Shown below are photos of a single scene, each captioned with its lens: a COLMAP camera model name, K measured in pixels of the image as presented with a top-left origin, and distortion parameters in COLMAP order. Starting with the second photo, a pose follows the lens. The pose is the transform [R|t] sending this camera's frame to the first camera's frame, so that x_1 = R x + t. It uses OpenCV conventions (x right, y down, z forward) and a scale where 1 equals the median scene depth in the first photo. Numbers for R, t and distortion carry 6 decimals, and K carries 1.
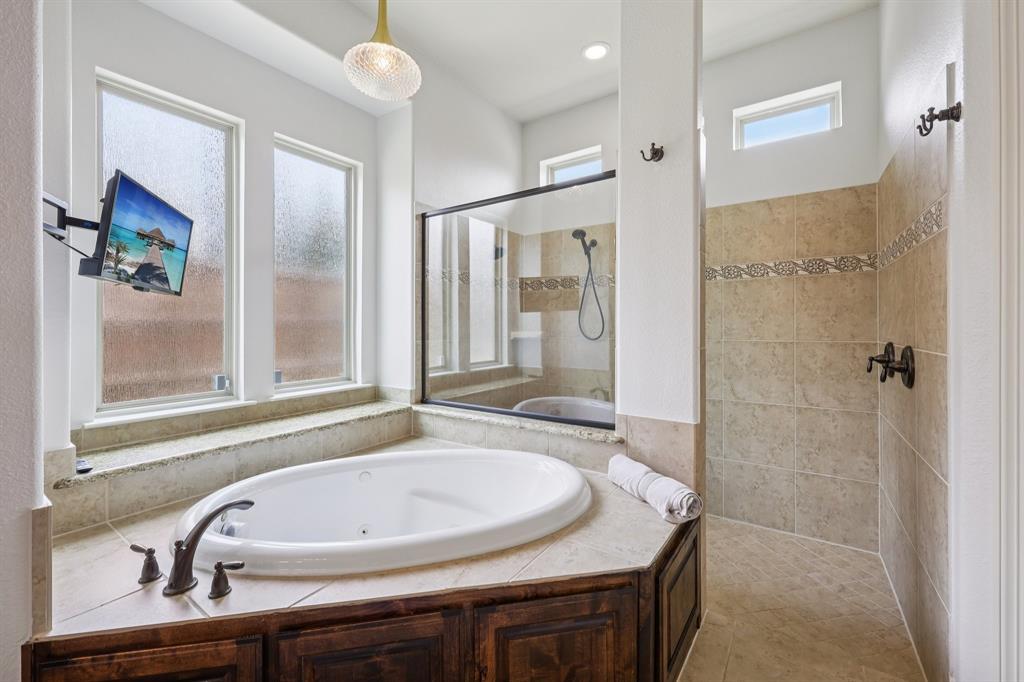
lens RADIAL K [[416.5, 0, 512.9], [0, 416.5, 324.2], [0, 0, 1]] dist [-0.000197, 0.000044]
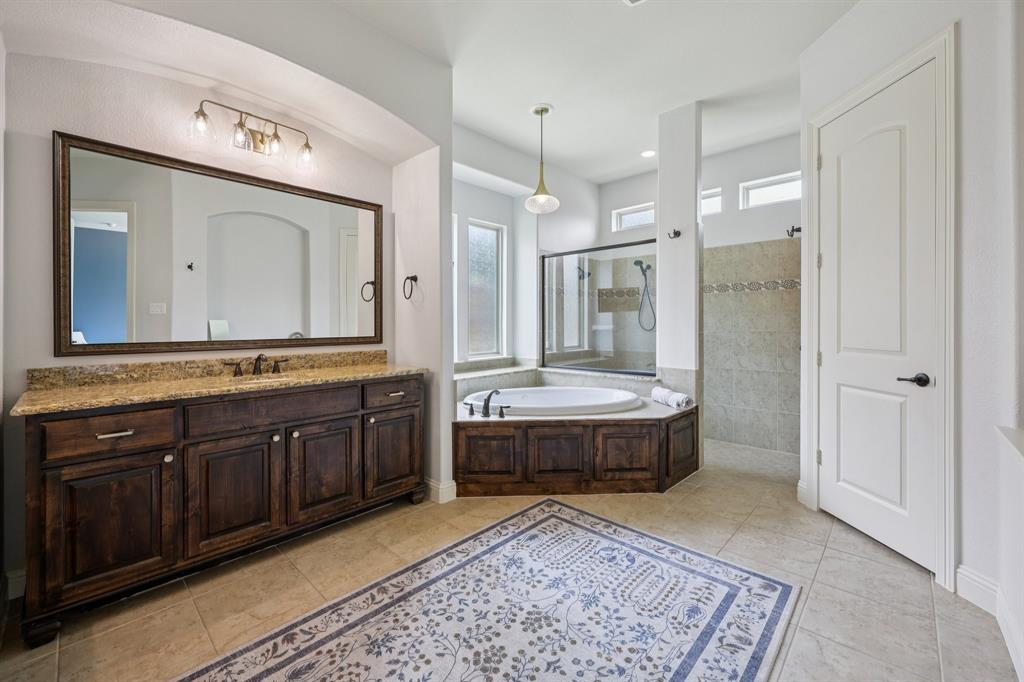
lens RADIAL K [[416.5, 0, 512.9], [0, 416.5, 324.2], [0, 0, 1]] dist [-0.000197, 0.000044]
pose [[0.988985, -0.000459, -0.148013, -0.086161], [0.001694, 0.999965, 0.008218, 0.000204], [0.148004, -0.008378, 0.988951, -0.701317]]
